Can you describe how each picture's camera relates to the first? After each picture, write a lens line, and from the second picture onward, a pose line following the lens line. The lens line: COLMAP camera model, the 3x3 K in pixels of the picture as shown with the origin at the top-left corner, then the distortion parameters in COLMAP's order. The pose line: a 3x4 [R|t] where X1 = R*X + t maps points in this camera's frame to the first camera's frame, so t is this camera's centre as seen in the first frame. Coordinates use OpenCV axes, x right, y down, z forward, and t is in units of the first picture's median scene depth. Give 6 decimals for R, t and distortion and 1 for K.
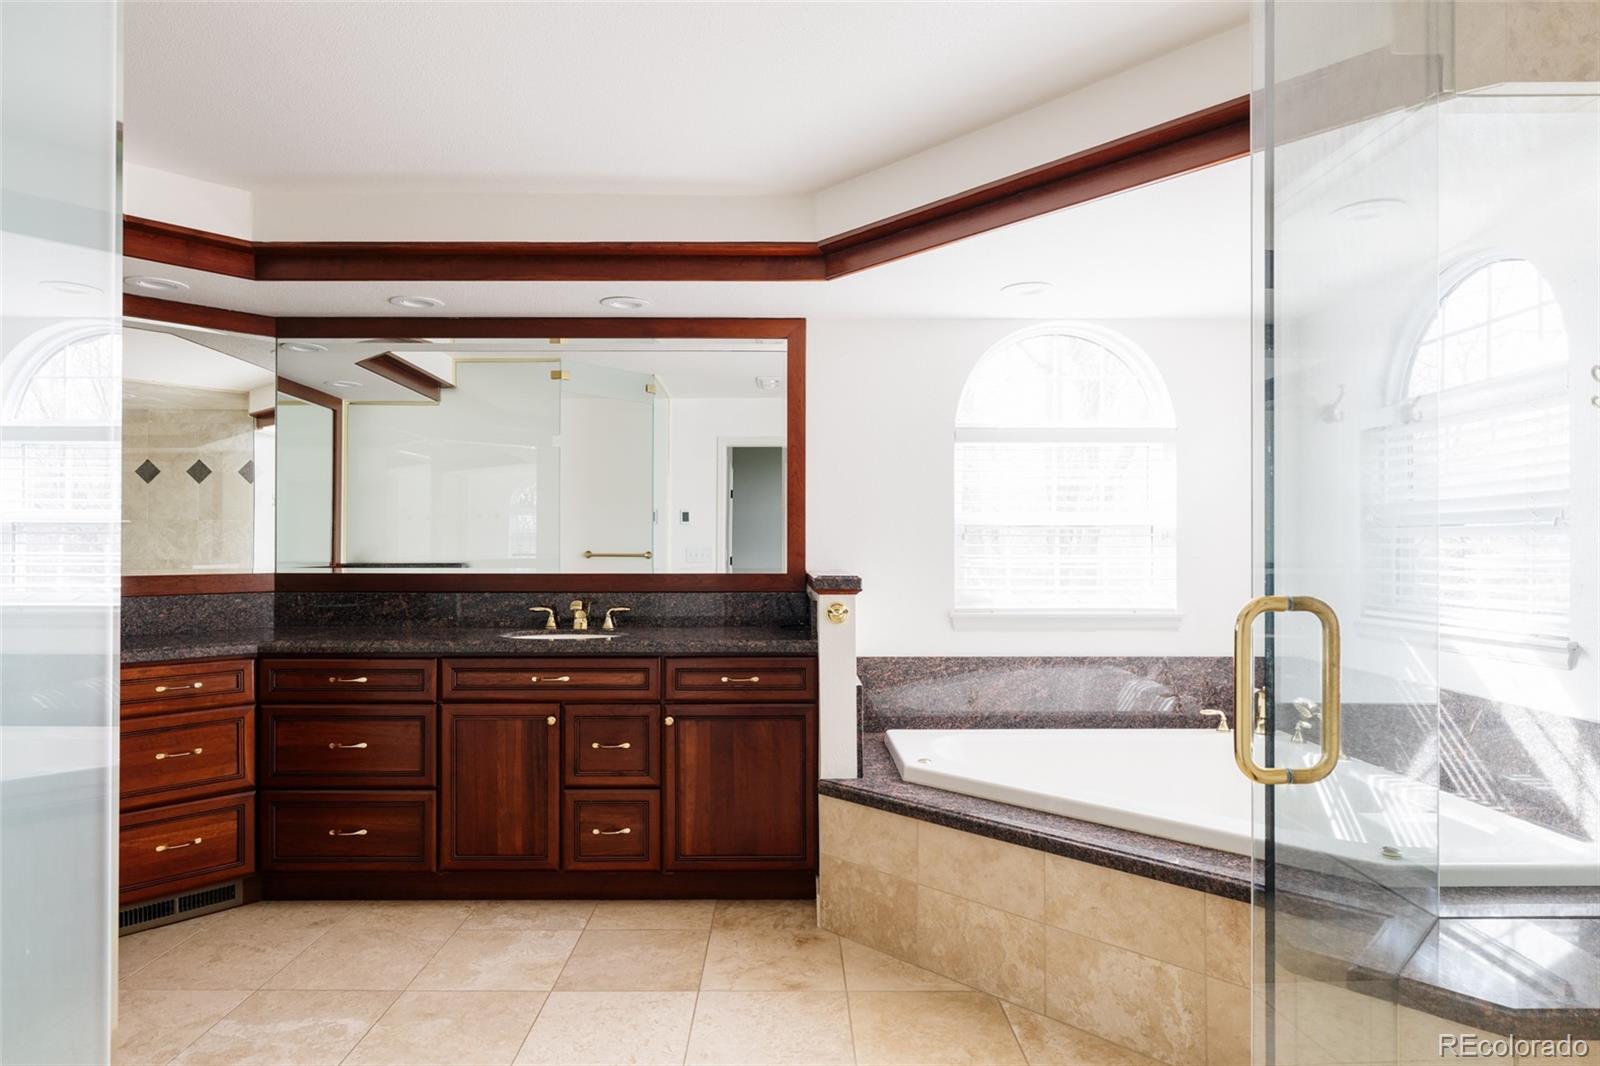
lens RADIAL K [[893.7, 0, 803.8], [0, 893.7, 541.1], [0, 0, 1]] dist [-0.001804, 0.000225]
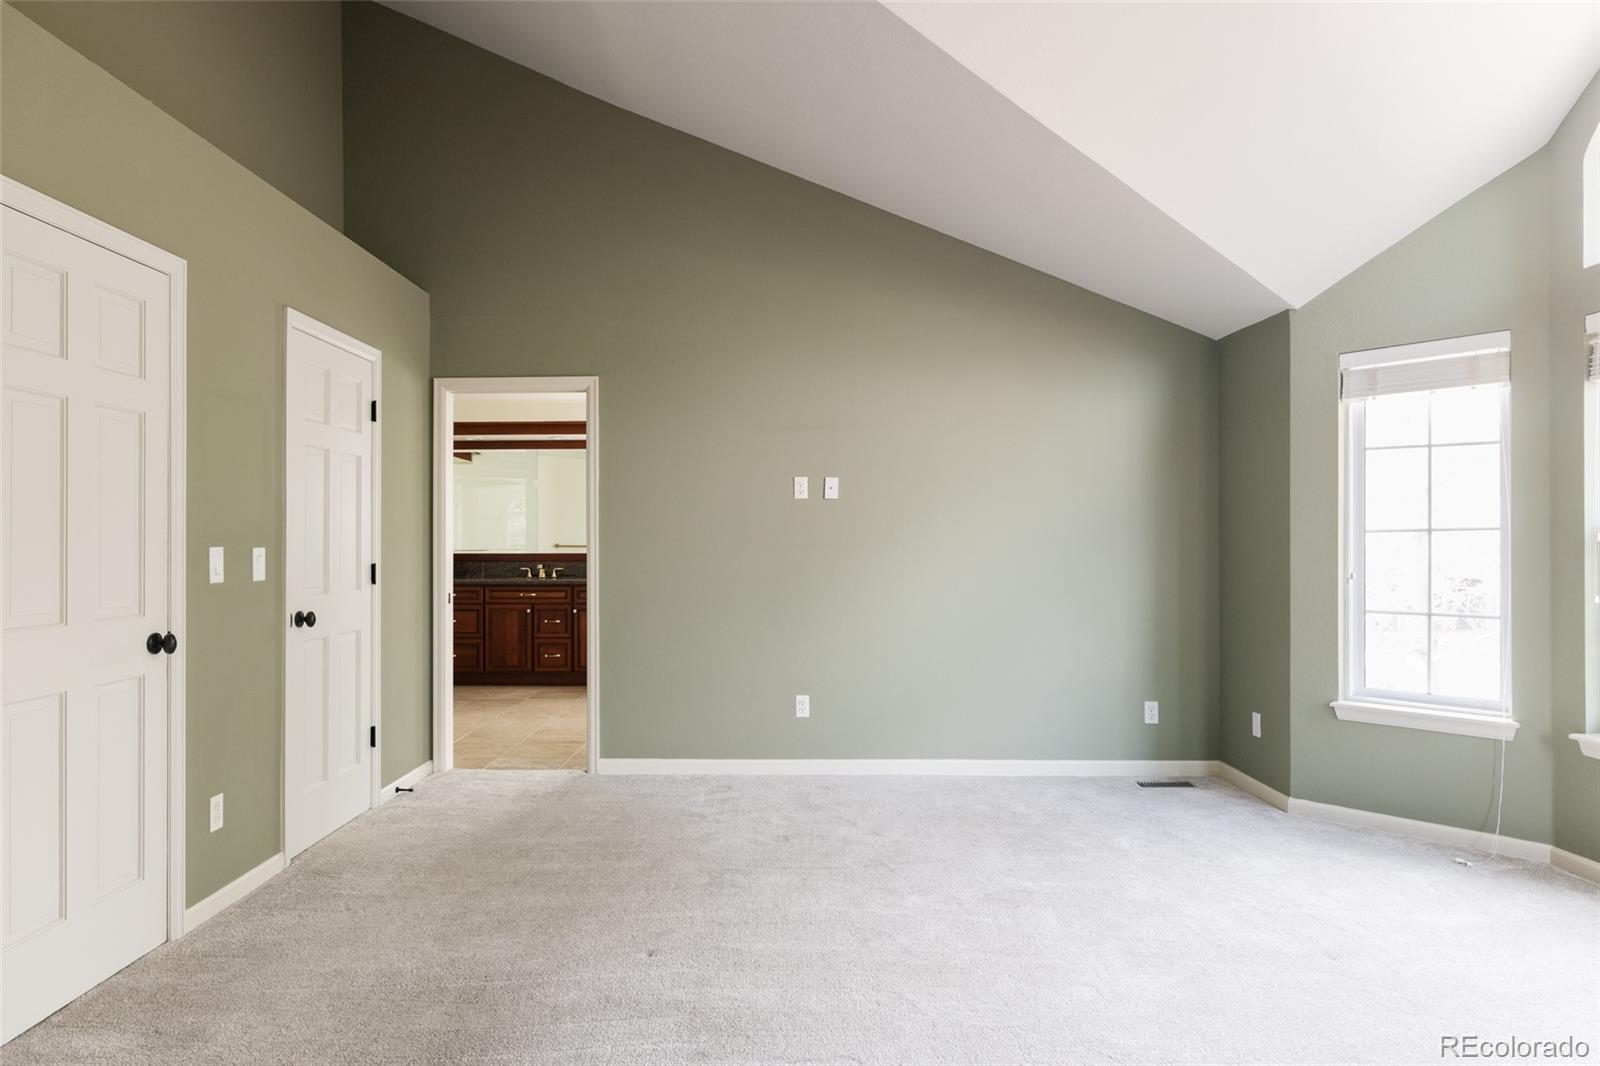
lens RADIAL K [[893.7, 0, 803.8], [0, 893.7, 541.1], [0, 0, 1]] dist [-0.001804, 0.000225]
pose [[0.999982, 0.001073, 0.005972, 0.479001], [-0.001127, 0.999959, 0.009002, -0.020645], [-0.005962, -0.009008, 0.999942, -1.523930]]
